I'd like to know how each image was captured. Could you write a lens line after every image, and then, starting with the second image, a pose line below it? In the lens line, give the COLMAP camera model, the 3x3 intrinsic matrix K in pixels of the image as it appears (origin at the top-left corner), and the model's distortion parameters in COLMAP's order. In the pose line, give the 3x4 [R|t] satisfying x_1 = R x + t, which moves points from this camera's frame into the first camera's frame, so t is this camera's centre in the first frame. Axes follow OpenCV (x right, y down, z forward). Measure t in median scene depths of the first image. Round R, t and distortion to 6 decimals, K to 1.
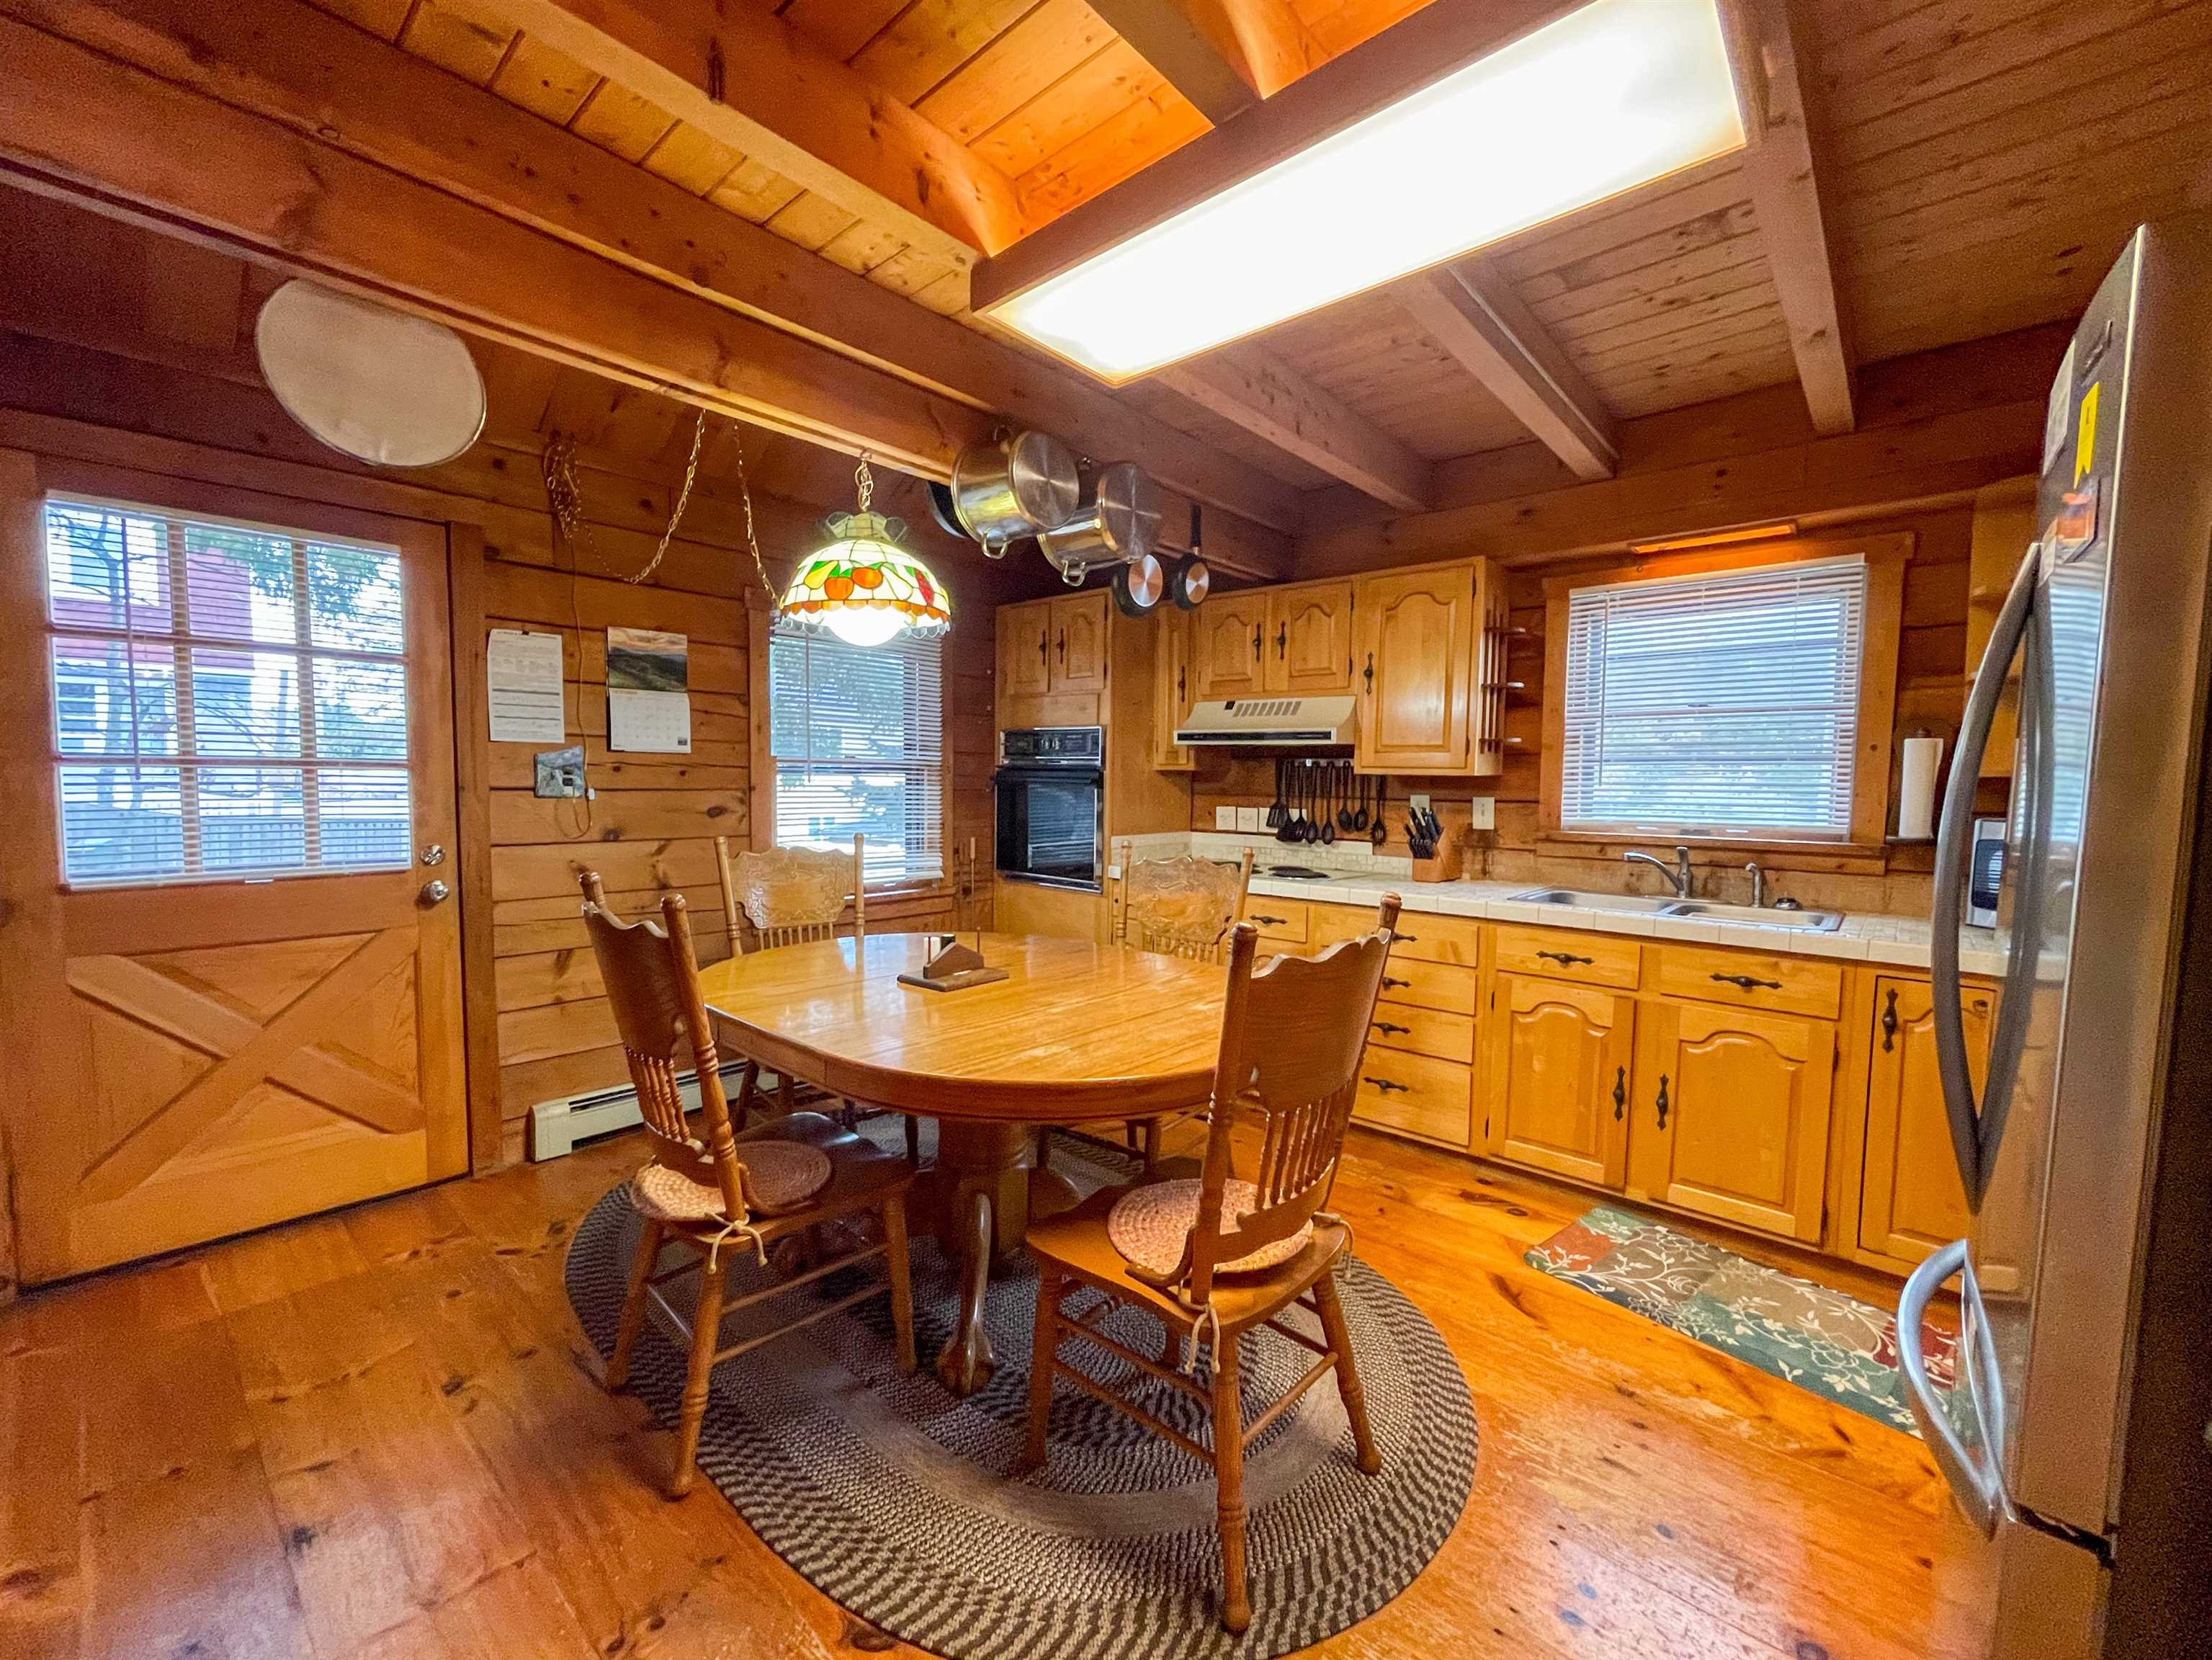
lens RADIAL K [[895.2, 0, 1113.9], [0, 895.2, 842.5], [0, 0, 1]] dist [-0.002363, -0.000621]
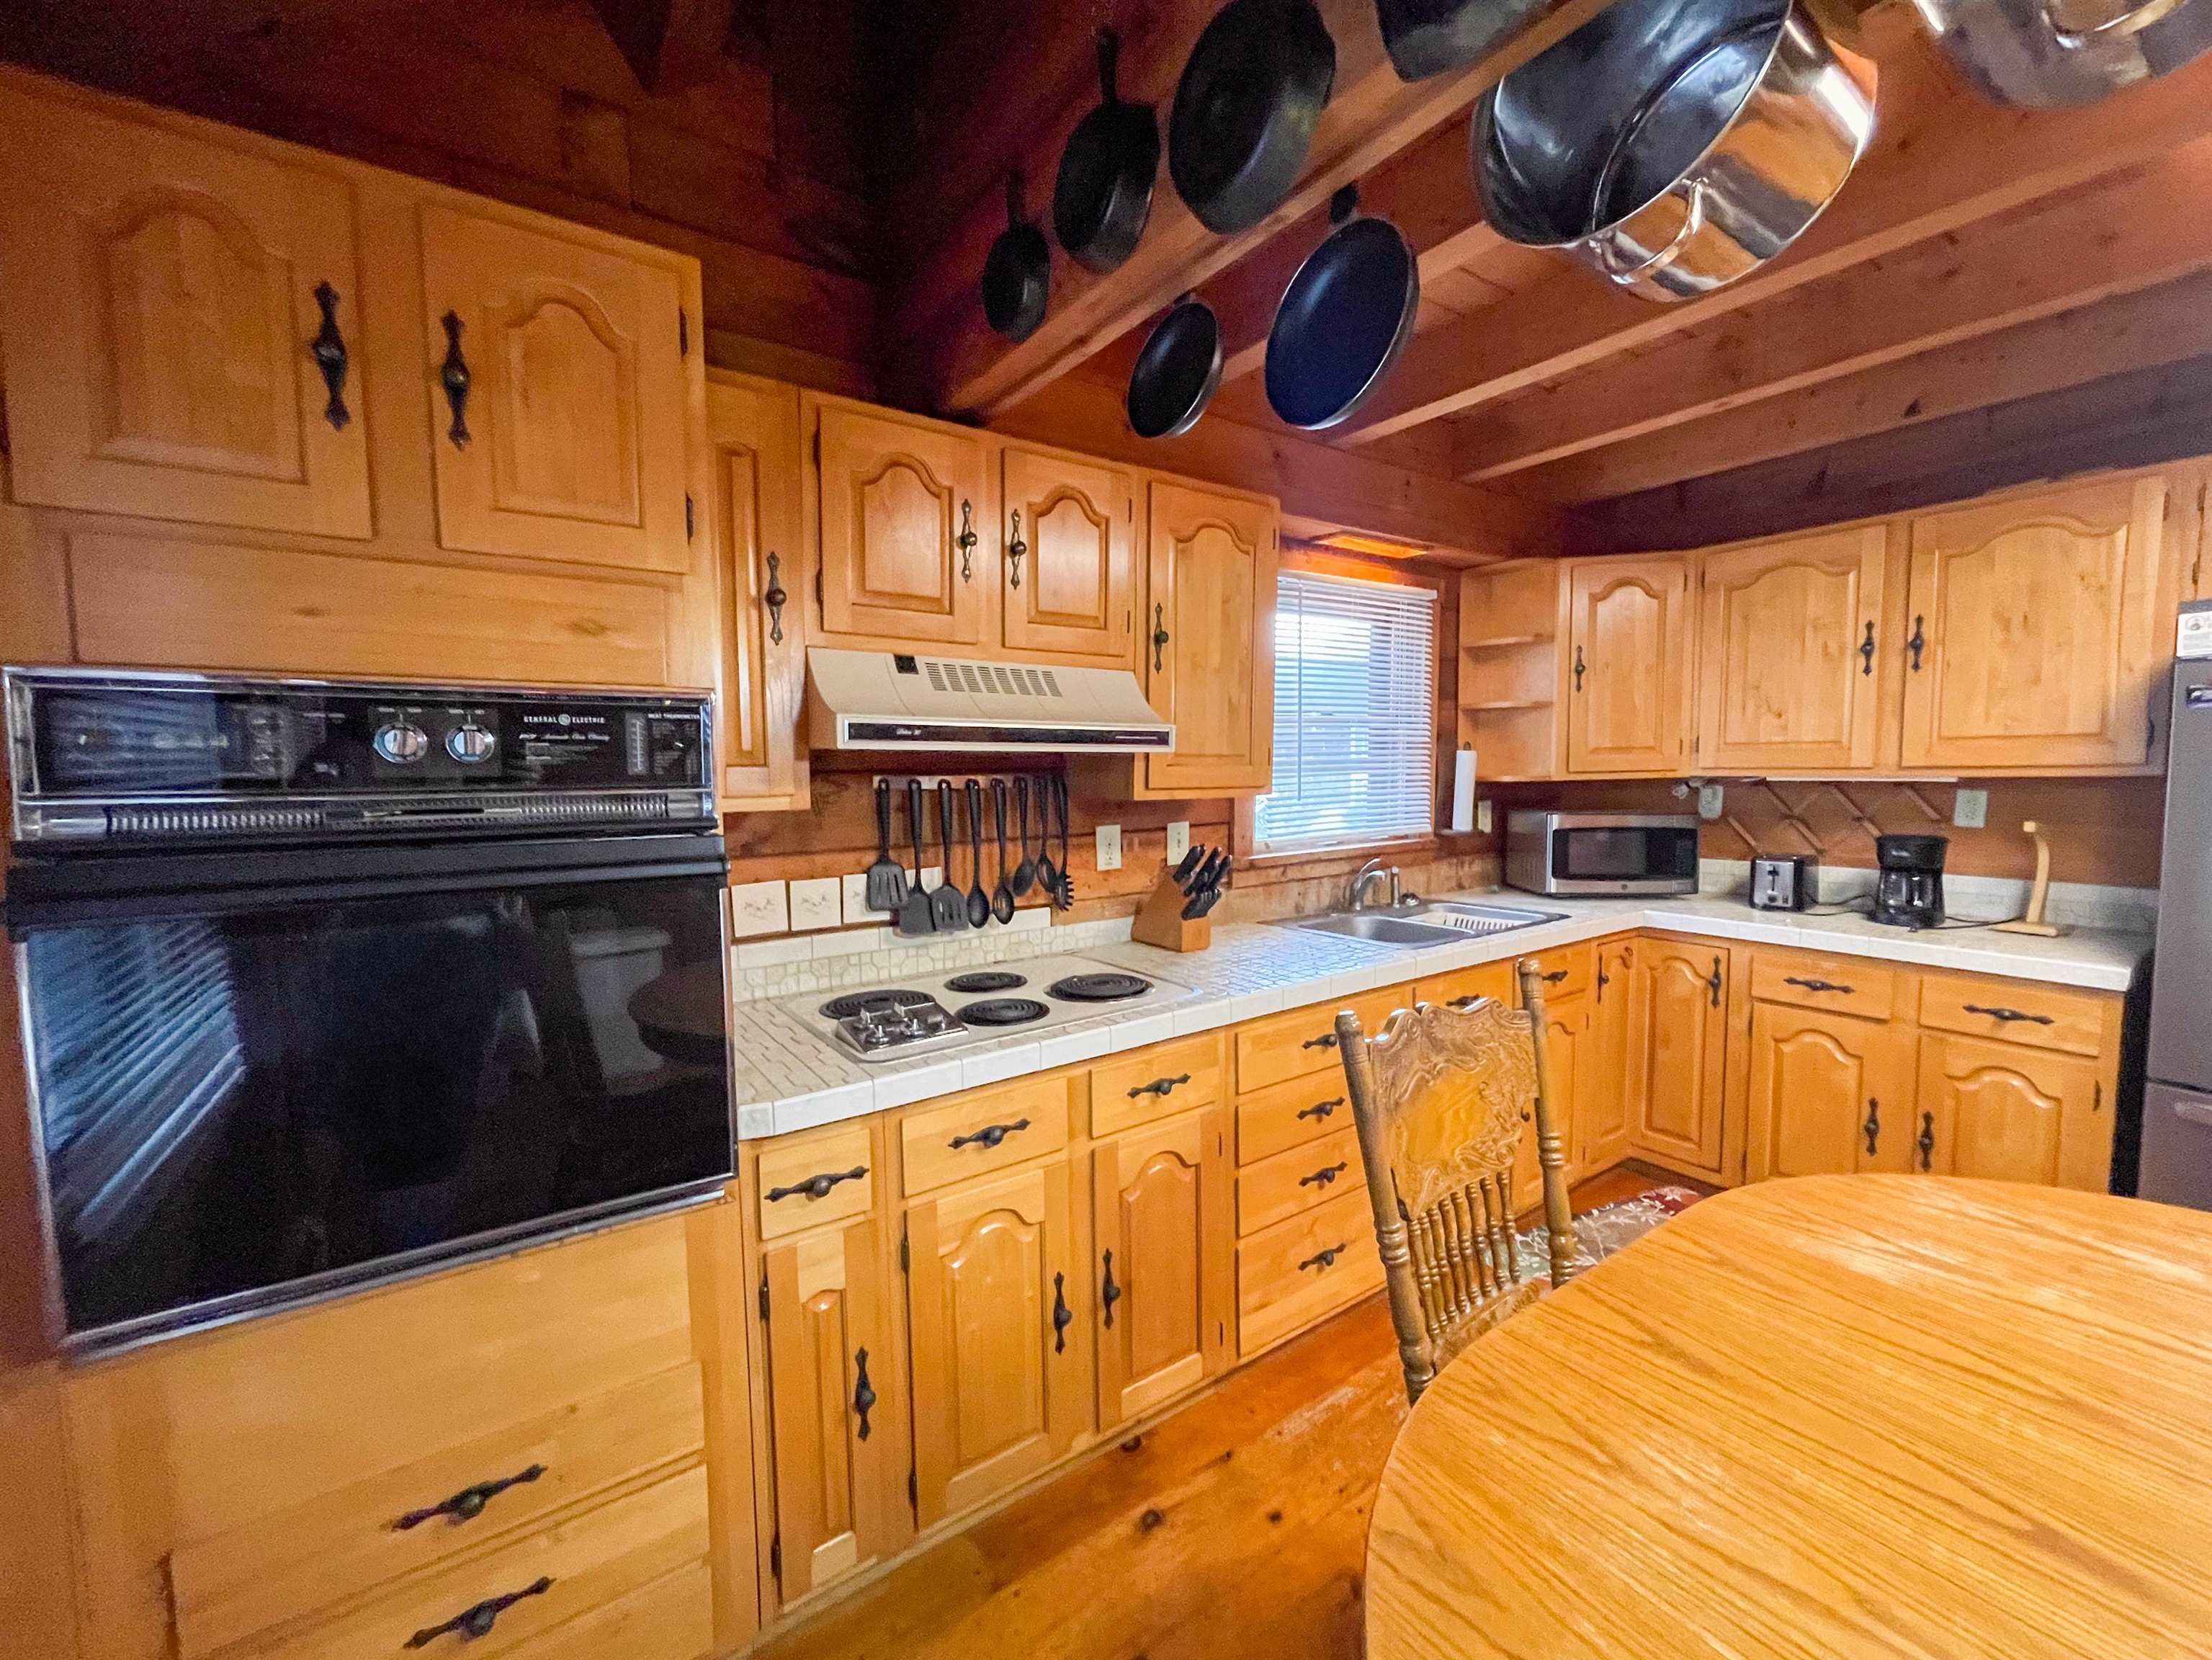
lens RADIAL K [[895.2, 0, 1102.4], [0, 895.2, 828.2], [0, 0, 1]] dist [-0.002363, -0.000621]
pose [[0.247082, -0.095790, 0.964248, -0.282295], [0.078369, 0.993817, 0.078646, -0.096102], [-0.965820, 0.056135, 0.253061, 0.773622]]
